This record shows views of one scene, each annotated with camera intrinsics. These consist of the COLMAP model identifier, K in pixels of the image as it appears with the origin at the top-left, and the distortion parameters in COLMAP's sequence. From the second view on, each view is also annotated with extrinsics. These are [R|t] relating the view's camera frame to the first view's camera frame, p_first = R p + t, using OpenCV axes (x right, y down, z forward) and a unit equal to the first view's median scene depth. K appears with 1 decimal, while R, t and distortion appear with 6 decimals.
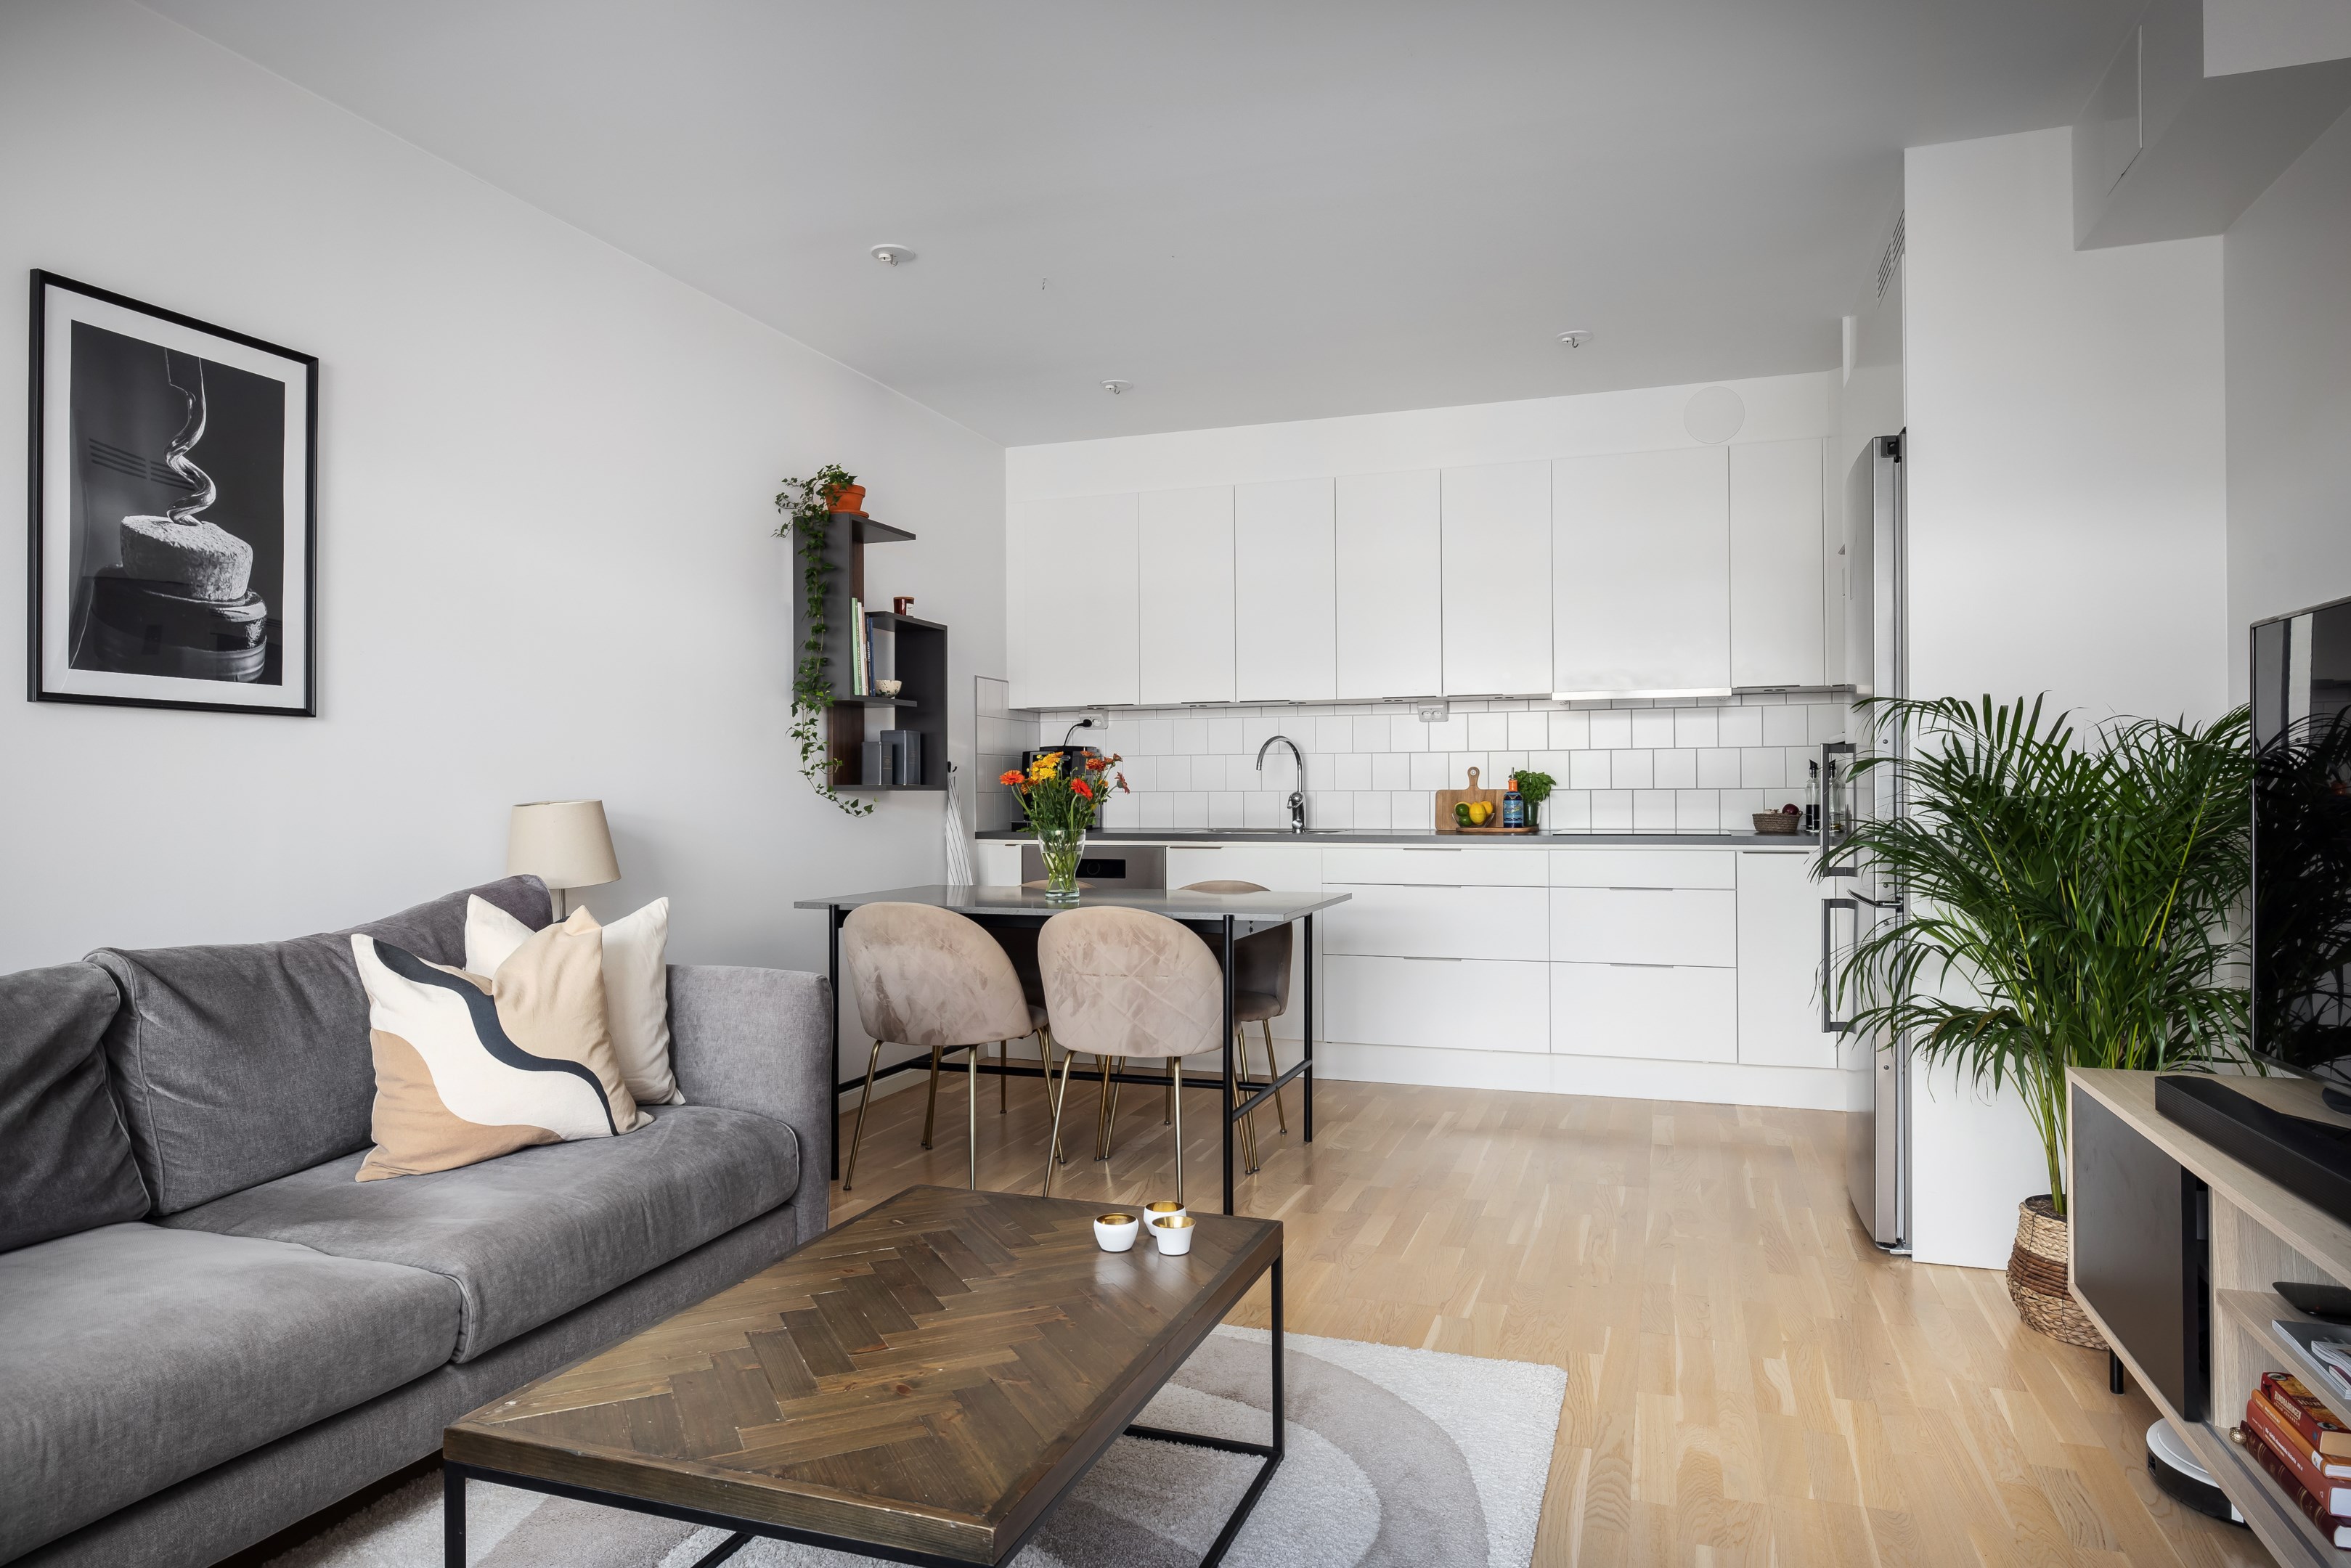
lens RADIAL K [[1427.8, 0, 1175.5], [0, 1427.8, 784.0], [0, 0, 1]] dist [-0.001064, -0.000046]
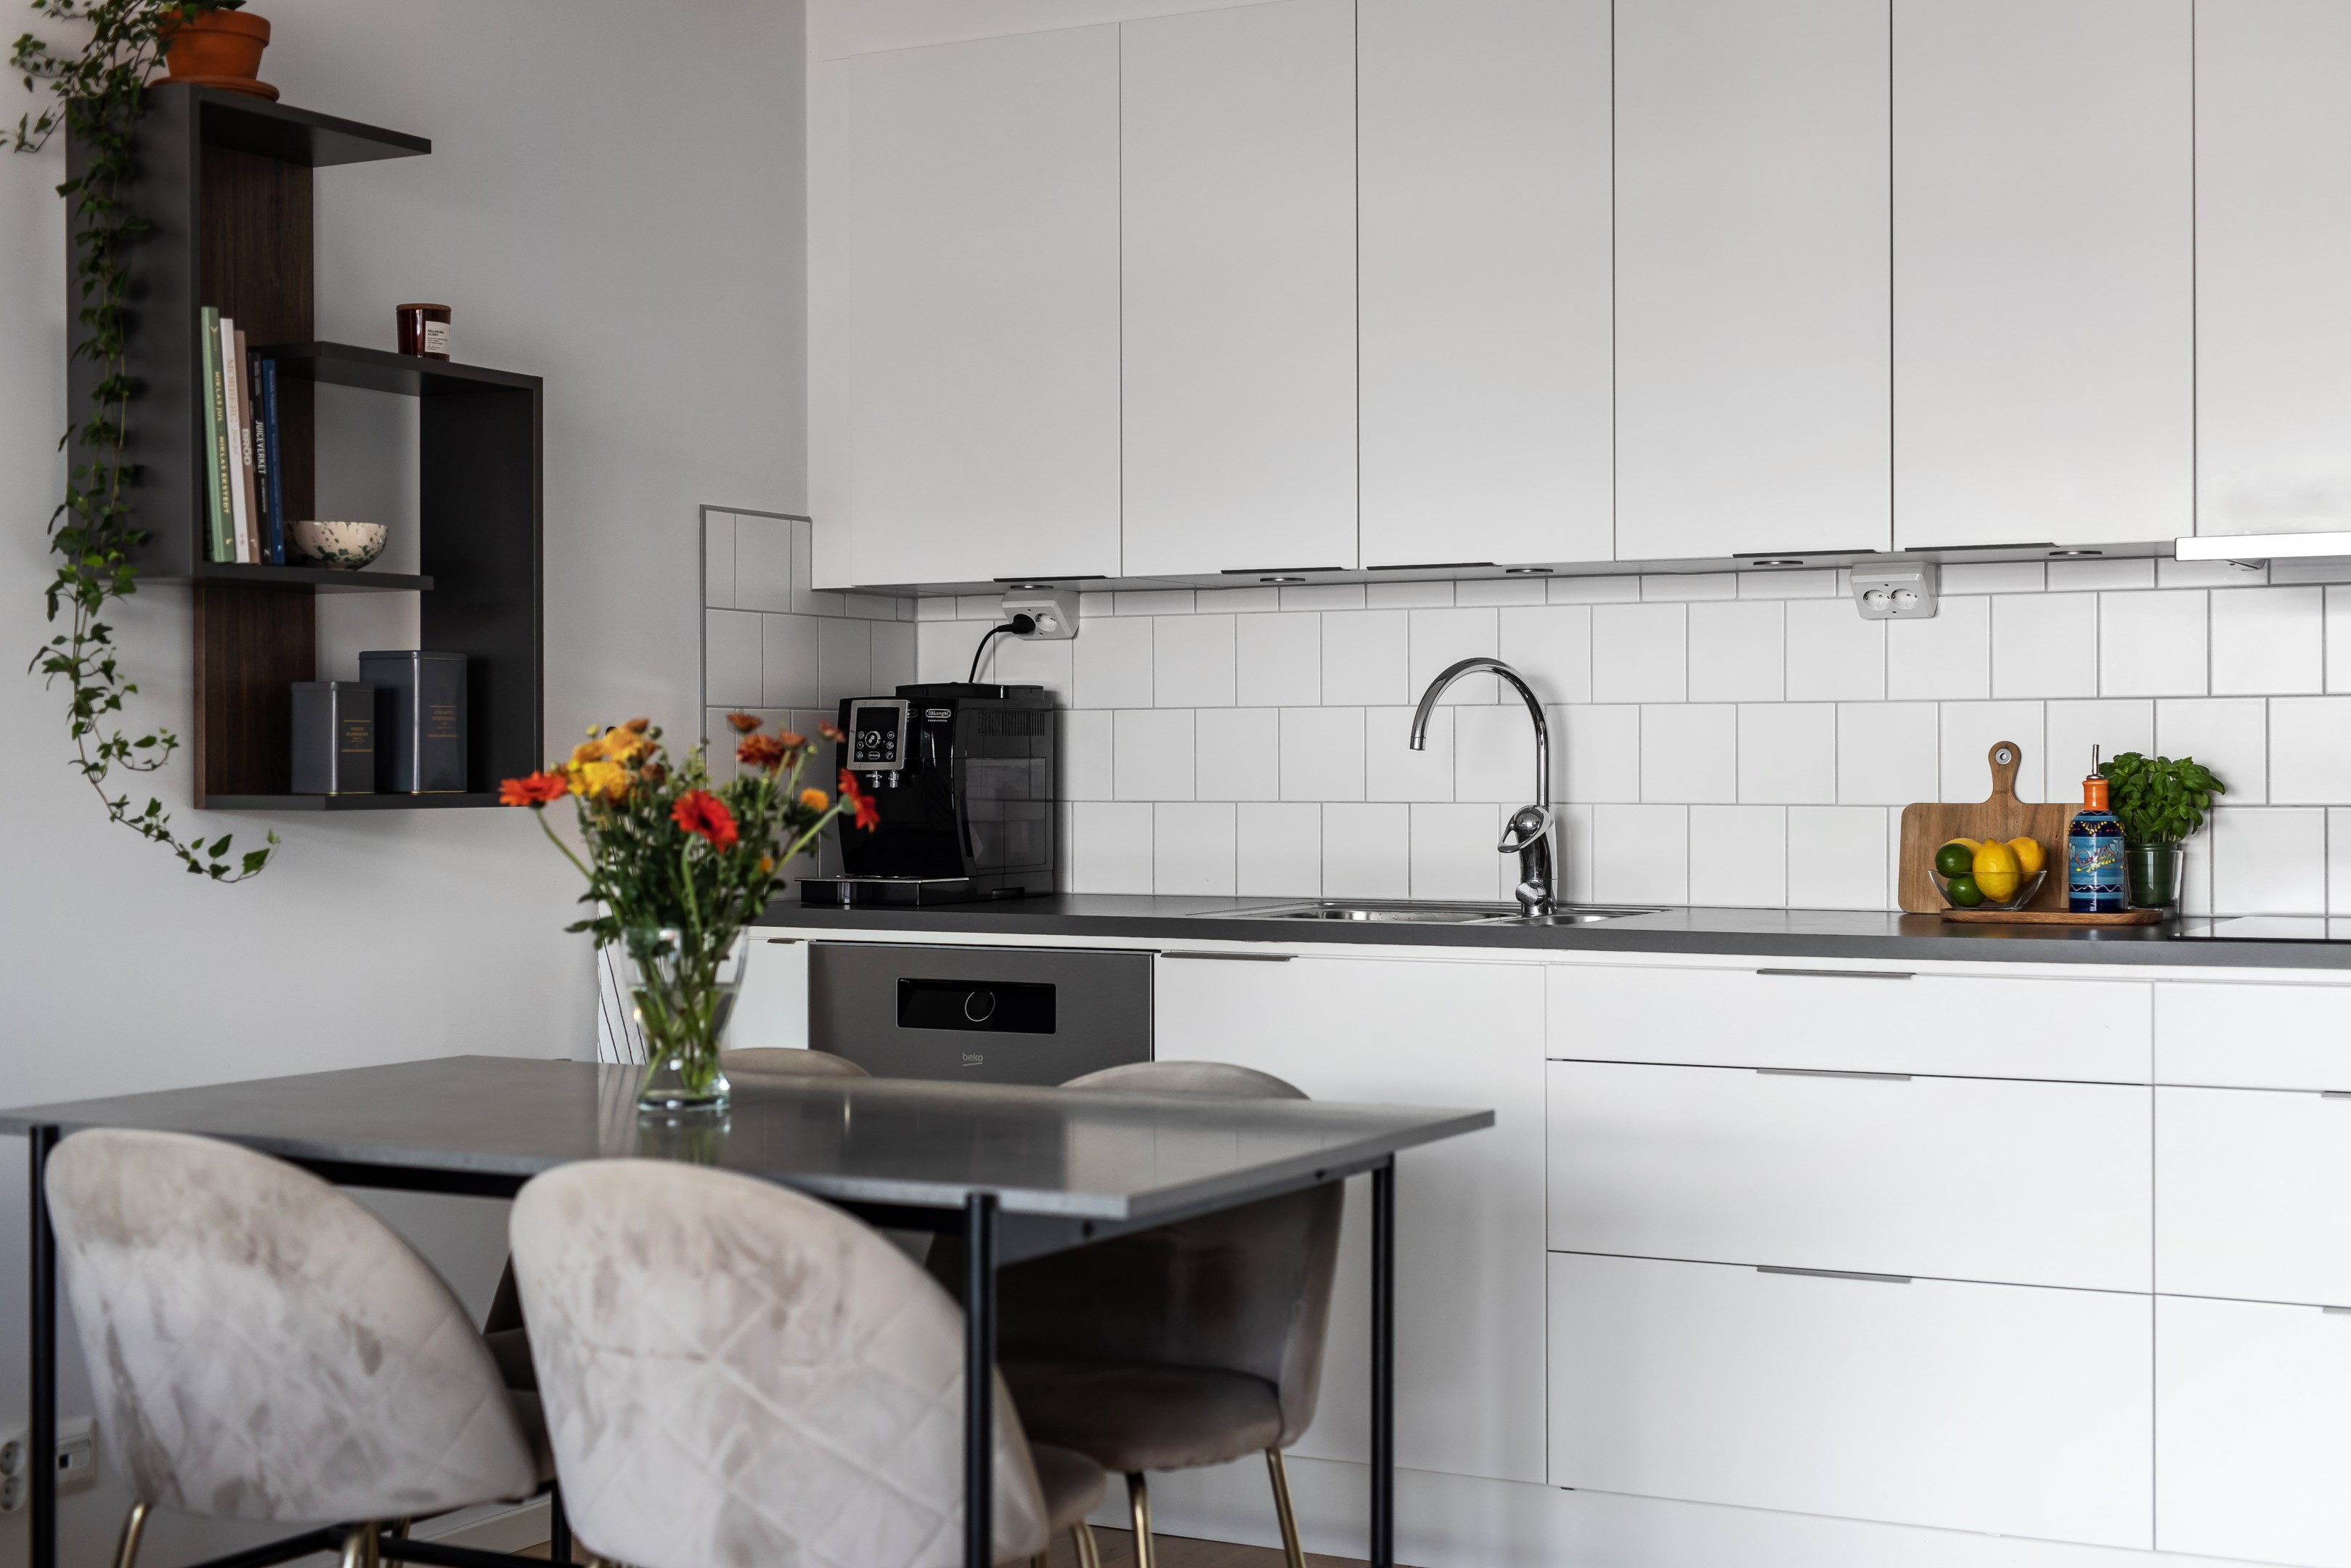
lens RADIAL K [[3242.4, 0, 1175.5], [0, 3242.4, 784.0], [0, 0, 1]] dist [0.002024, 0.047075]
pose [[0.986974, 0.003394, -0.160845, 0.153249], [-0.001401, 0.999921, 0.012506, -0.012916], [0.160875, -0.012117, 0.986900, 0.168354]]
